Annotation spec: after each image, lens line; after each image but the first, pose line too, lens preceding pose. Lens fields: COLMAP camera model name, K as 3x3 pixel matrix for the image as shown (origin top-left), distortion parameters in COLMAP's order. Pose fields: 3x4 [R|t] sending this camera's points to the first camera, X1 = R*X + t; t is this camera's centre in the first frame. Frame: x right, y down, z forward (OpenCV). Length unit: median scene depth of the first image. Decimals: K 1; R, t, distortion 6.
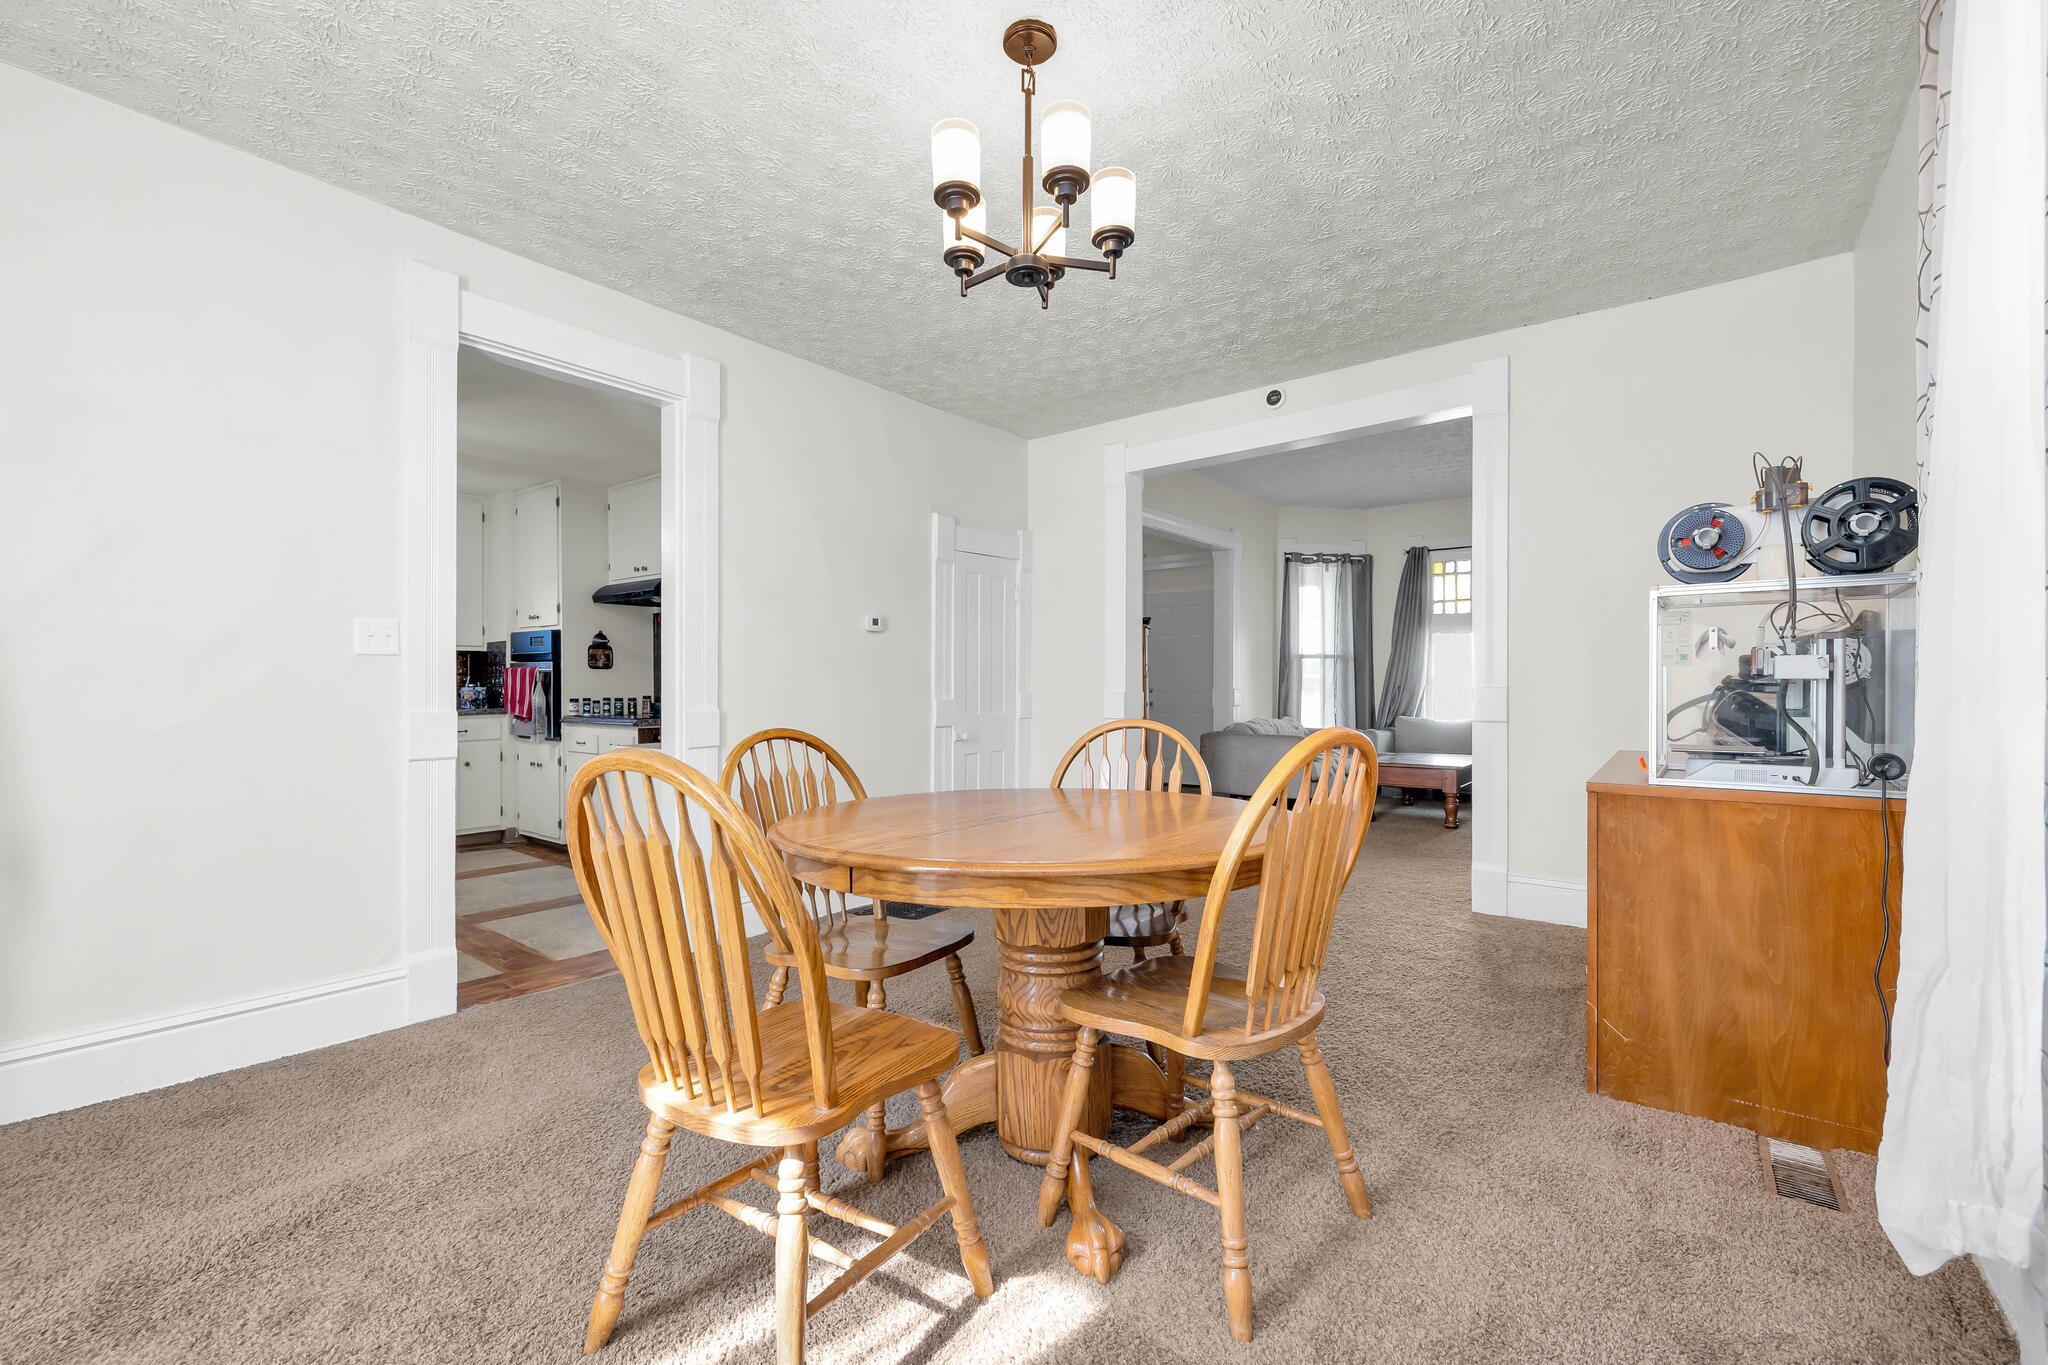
lens RADIAL K [[862.4, 0, 1023.0], [0, 862.4, 688.9], [0, 0, 1]] dist [-0.000639, 0.000022]
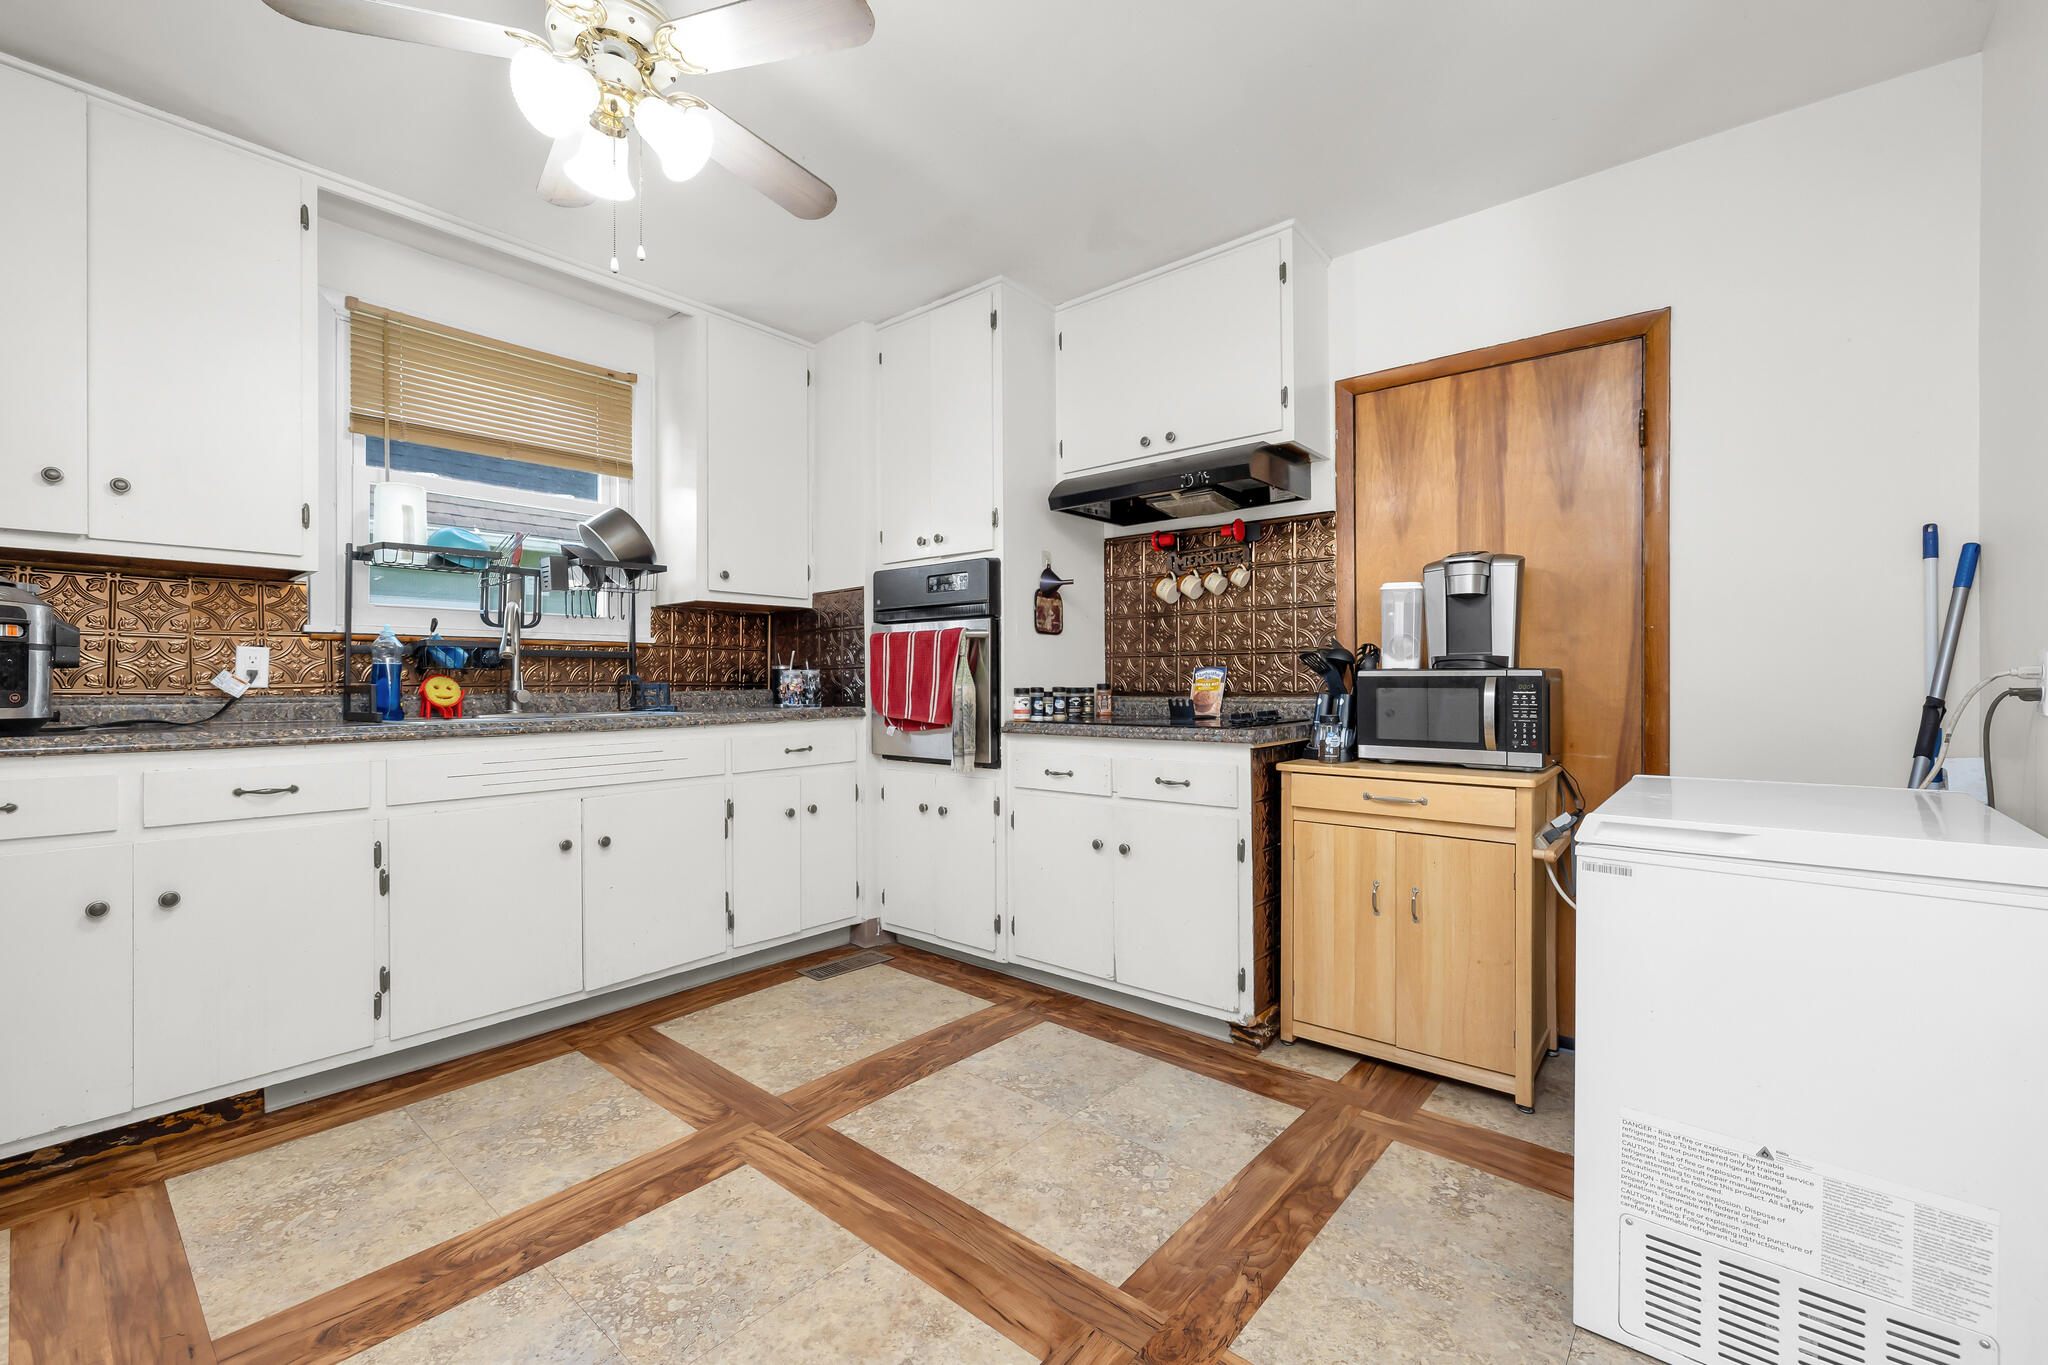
lens RADIAL K [[862.4, 0, 1024.5], [0, 862.4, 678.9], [0, 0, 1]] dist [-0.000639, 0.000022]
pose [[0.998046, -0.000407, -0.062483, -0.474515], [-0.000312, 0.999934, -0.011494, 0.011467], [0.062484, 0.011491, 0.997980, 0.459132]]
